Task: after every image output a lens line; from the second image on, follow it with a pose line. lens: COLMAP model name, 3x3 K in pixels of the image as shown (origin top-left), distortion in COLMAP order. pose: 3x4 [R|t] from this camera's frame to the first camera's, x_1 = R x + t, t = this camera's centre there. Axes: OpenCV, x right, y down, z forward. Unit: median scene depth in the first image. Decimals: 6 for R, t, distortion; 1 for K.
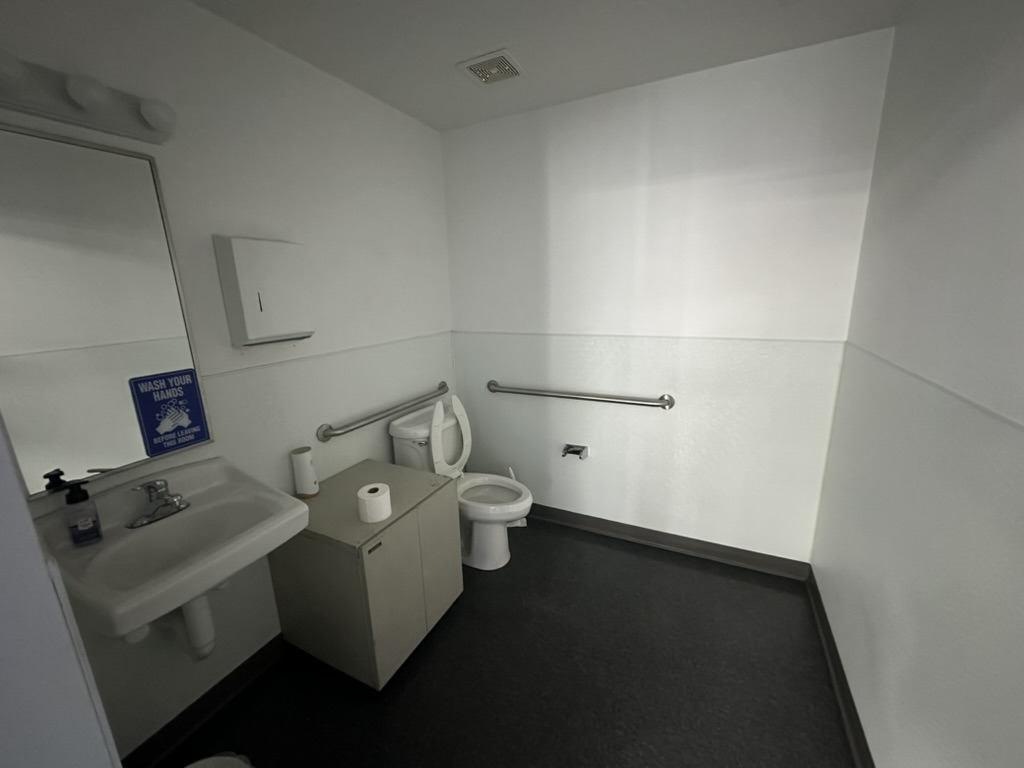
lens RADIAL K [[406.2, 0, 506.9], [0, 406.2, 381.9], [0, 0, 1]] dist [-0.007521, 0.000086]
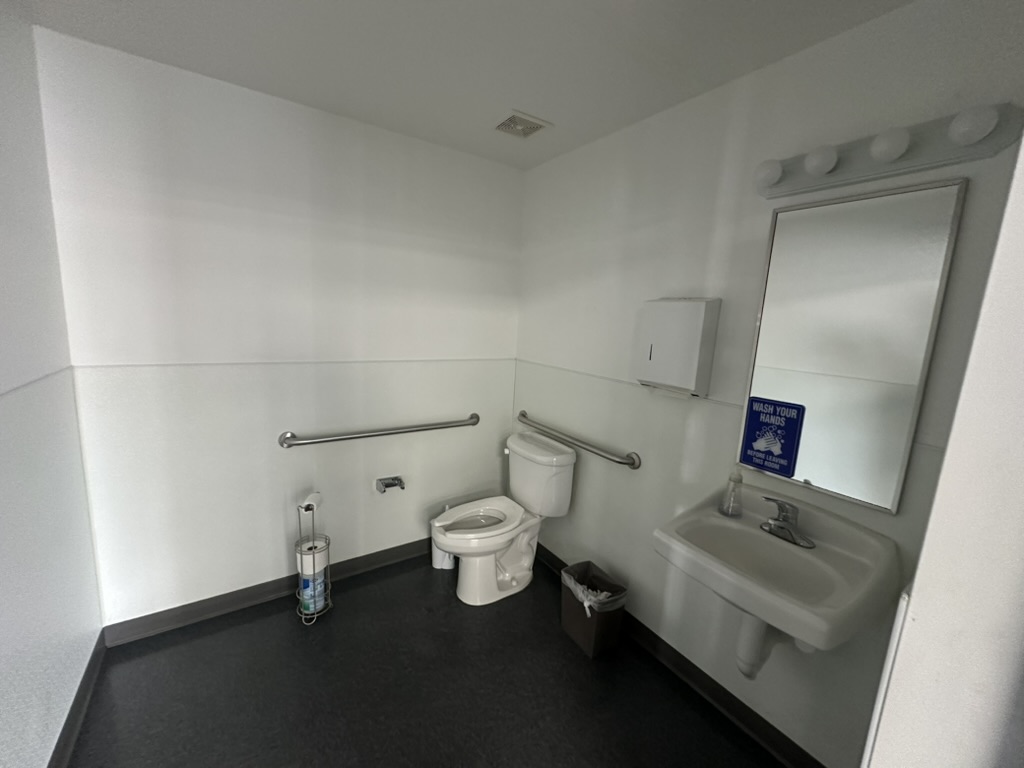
lens RADIAL K [[406.2, 0, 506.9], [0, 406.2, 381.9], [0, 0, 1]] dist [-0.007521, 0.000086]
pose [[-0.493975, 0.136140, -0.858752, 0.446939], [-0.234779, 0.930093, 0.282500, -0.206143], [0.837178, 0.341165, -0.427480, 0.830048]]
